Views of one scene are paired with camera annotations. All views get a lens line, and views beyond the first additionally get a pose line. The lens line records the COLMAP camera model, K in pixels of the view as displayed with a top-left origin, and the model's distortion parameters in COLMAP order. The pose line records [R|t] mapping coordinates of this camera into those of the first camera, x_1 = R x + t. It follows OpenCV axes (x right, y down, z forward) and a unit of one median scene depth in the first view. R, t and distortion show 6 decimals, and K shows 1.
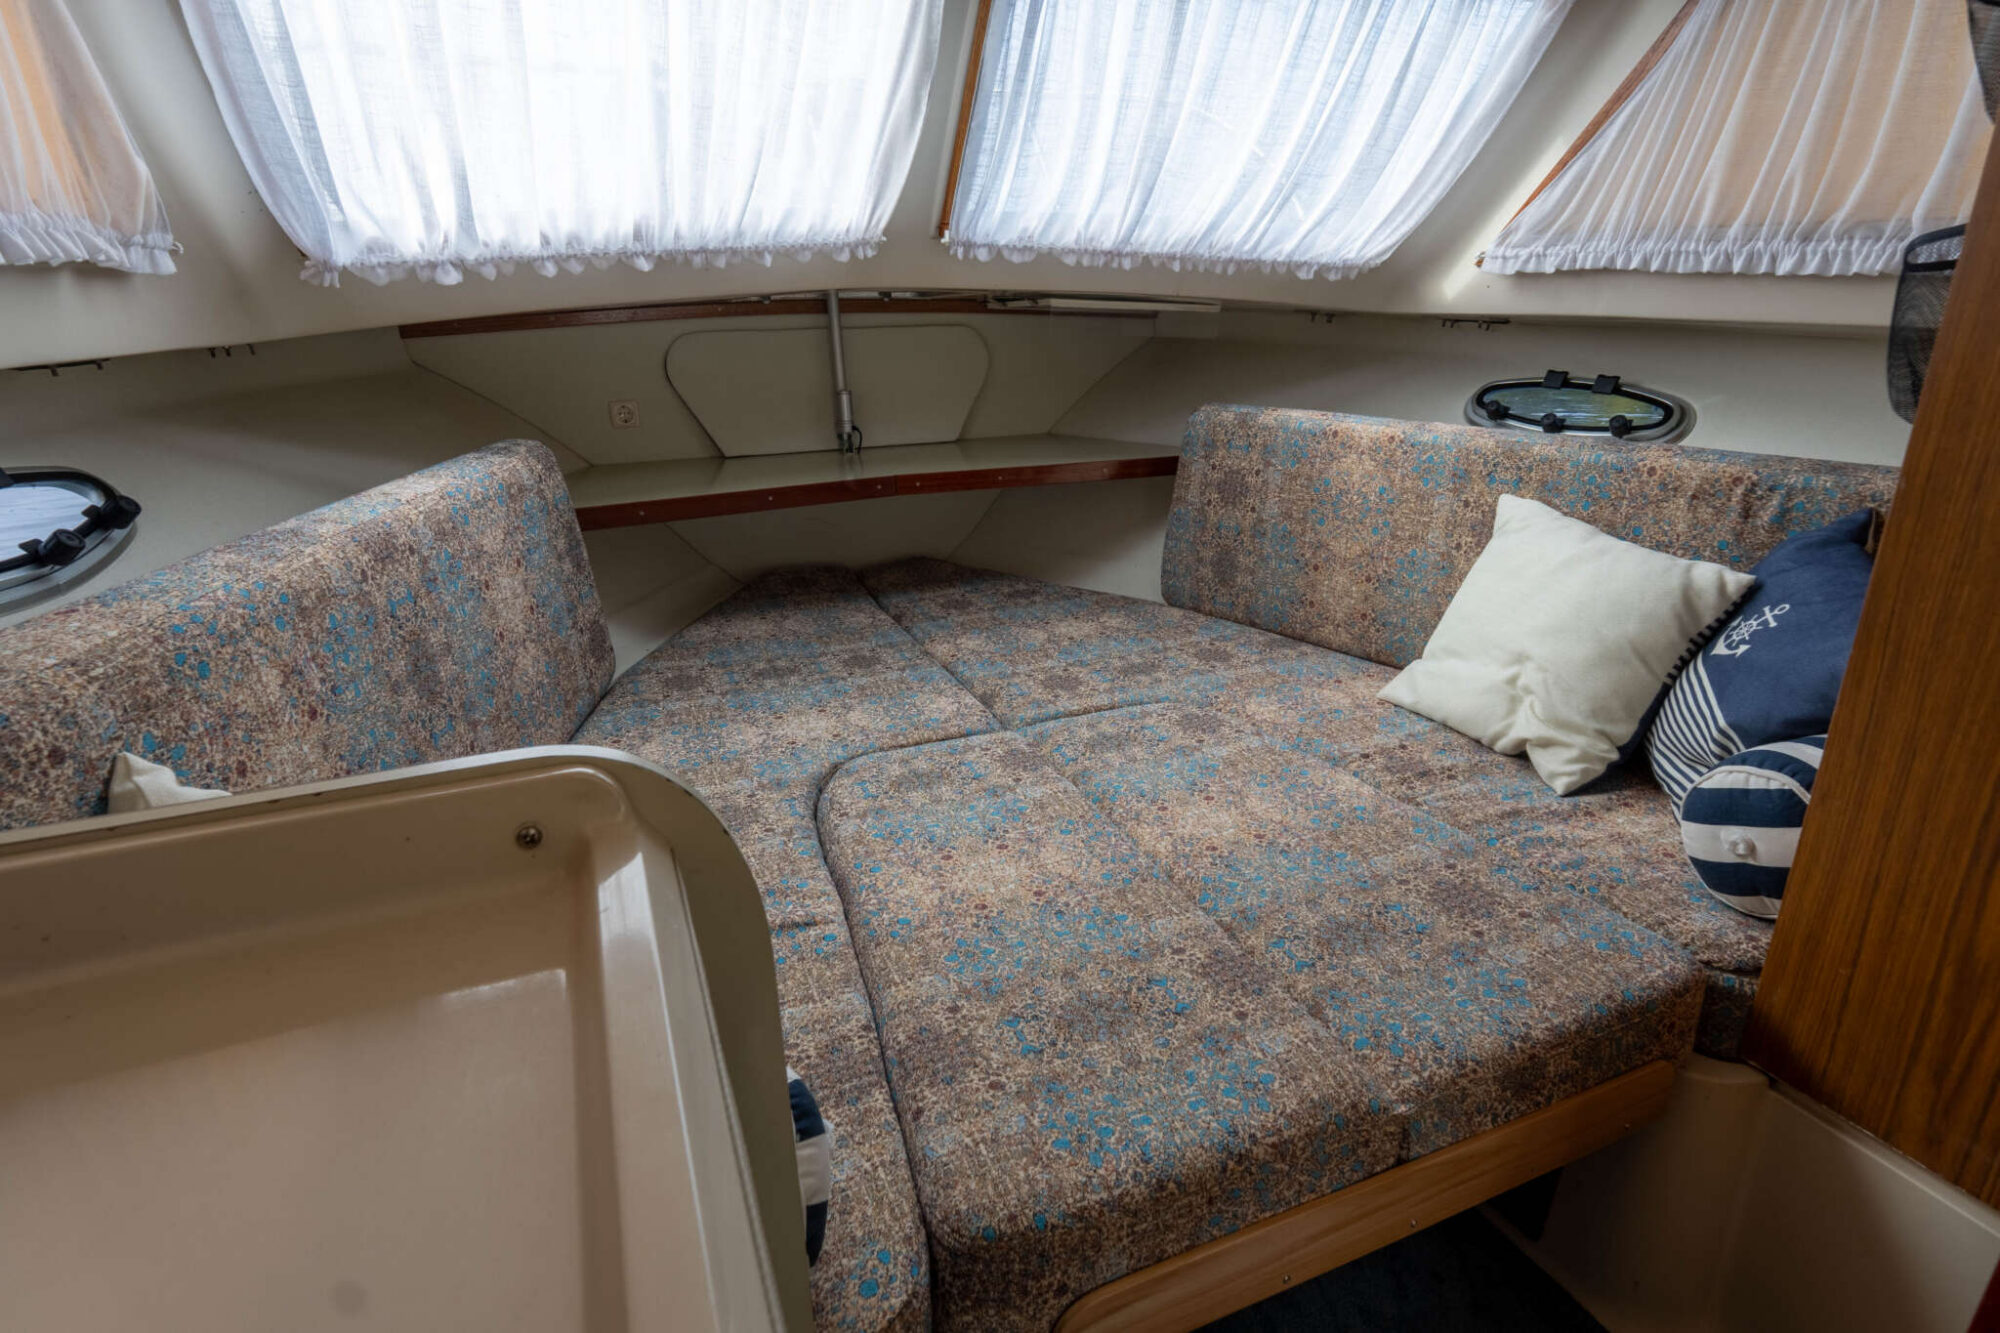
lens RADIAL K [[975.8, 0, 999.5], [0, 975.8, 661.2], [0, 0, 1]] dist [-0.004171, -0.000377]
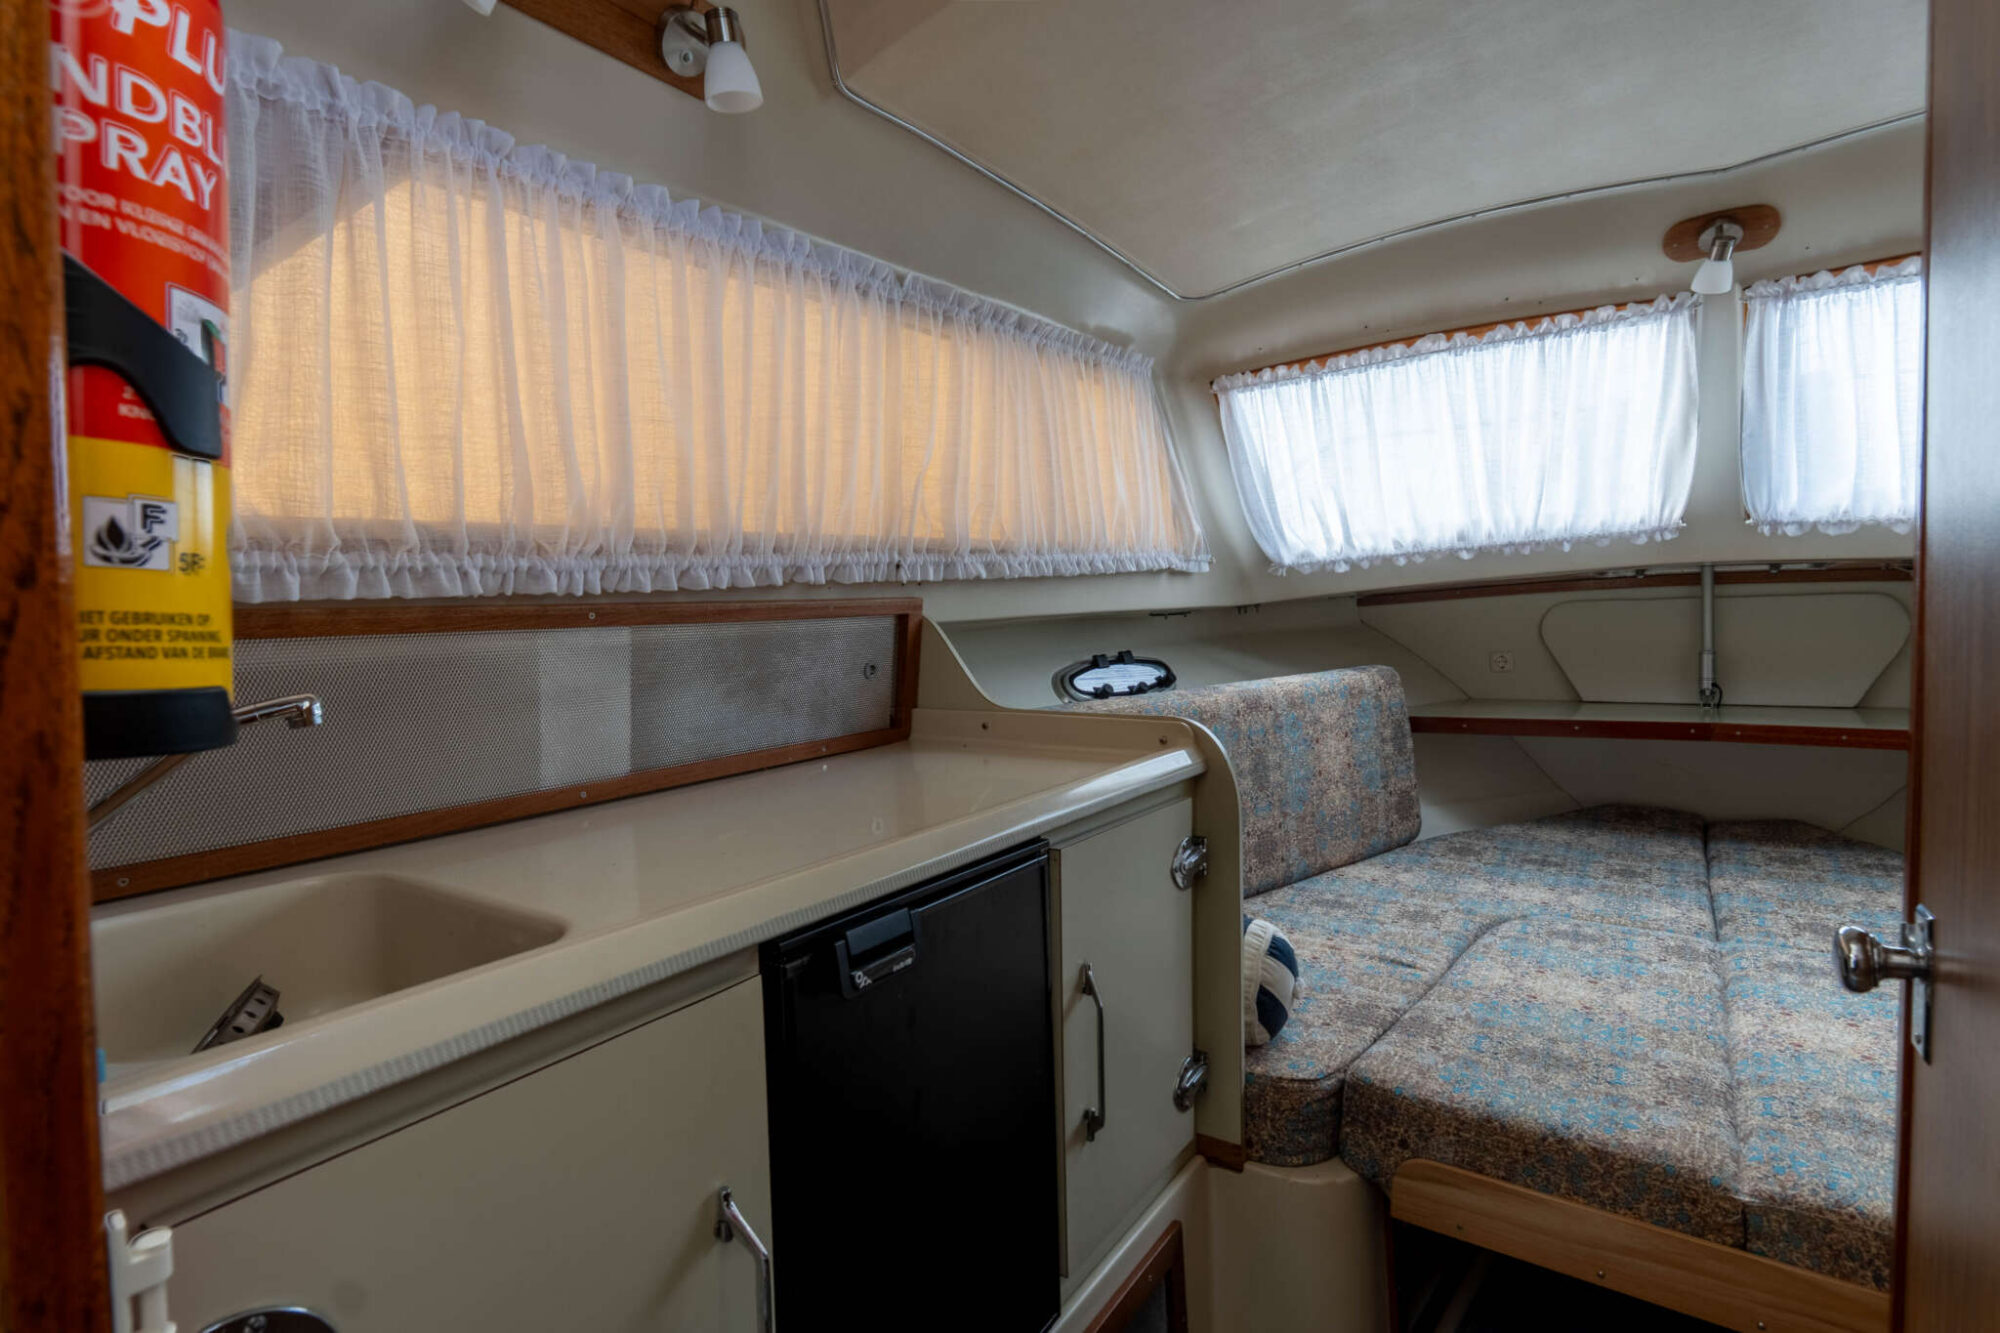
lens RADIAL K [[978.8, 0, 1000.0], [0, 978.8, 666.5], [0, 0, 1]] dist [-0.001928, -0.000643]
pose [[0.536811, 0.045650, -0.842466, 0.552305], [-0.270734, 0.955050, -0.120759, 0.140702], [0.799085, 0.292909, 0.525041, -0.333712]]
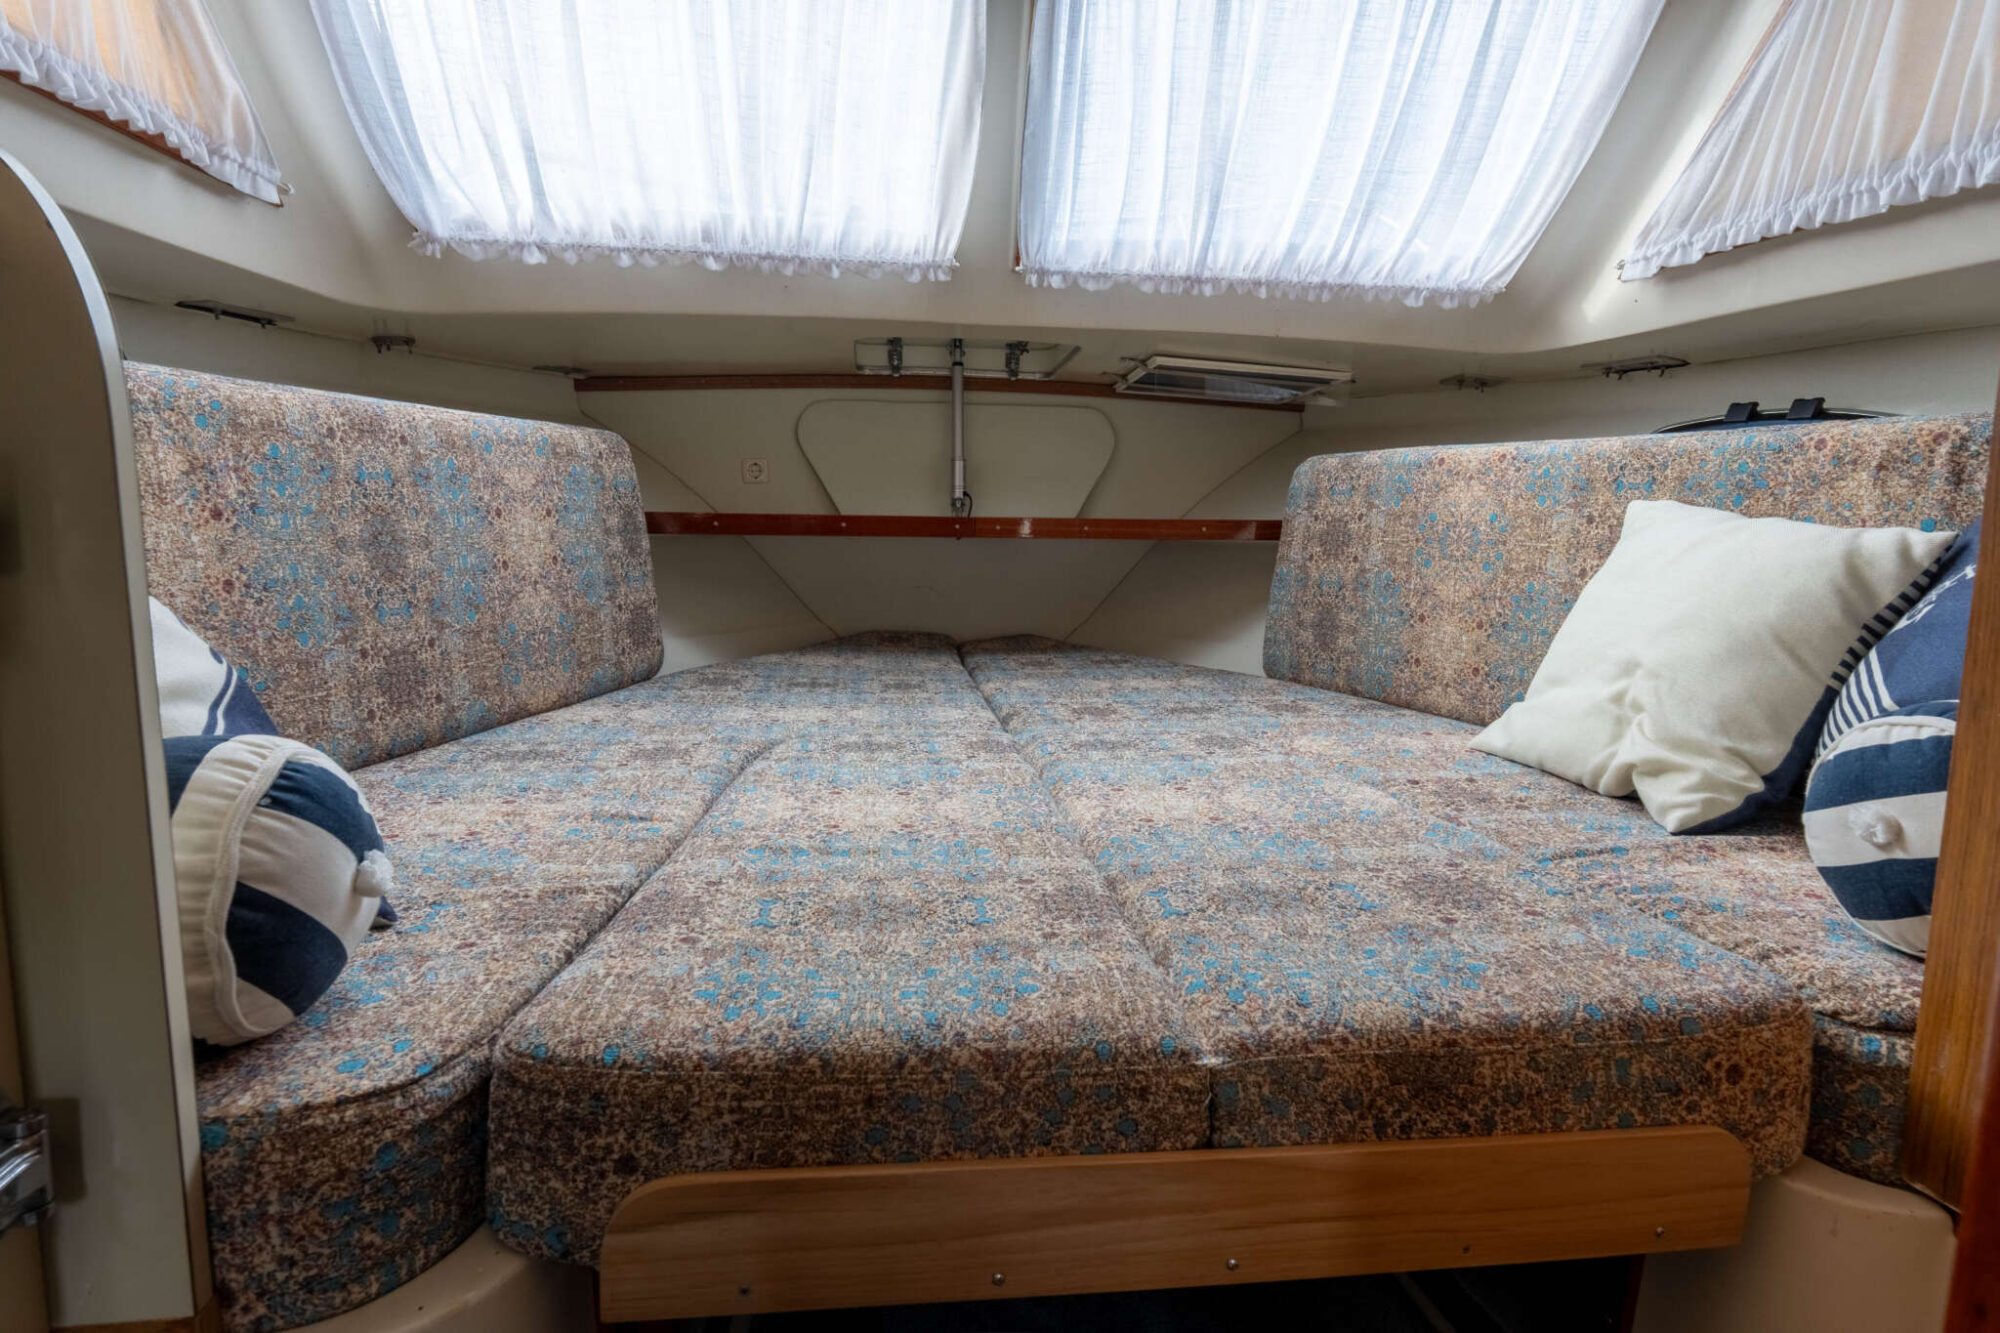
lens RADIAL K [[975.8, 0, 999.5], [0, 975.8, 661.2], [0, 0, 1]] dist [-0.004171, -0.000377]
pose [[0.962455, 0.063720, -0.263856, 0.266048], [-0.119511, 0.972244, -0.201144, 0.209960], [0.243715, 0.225126, 0.943356, 0.159053]]
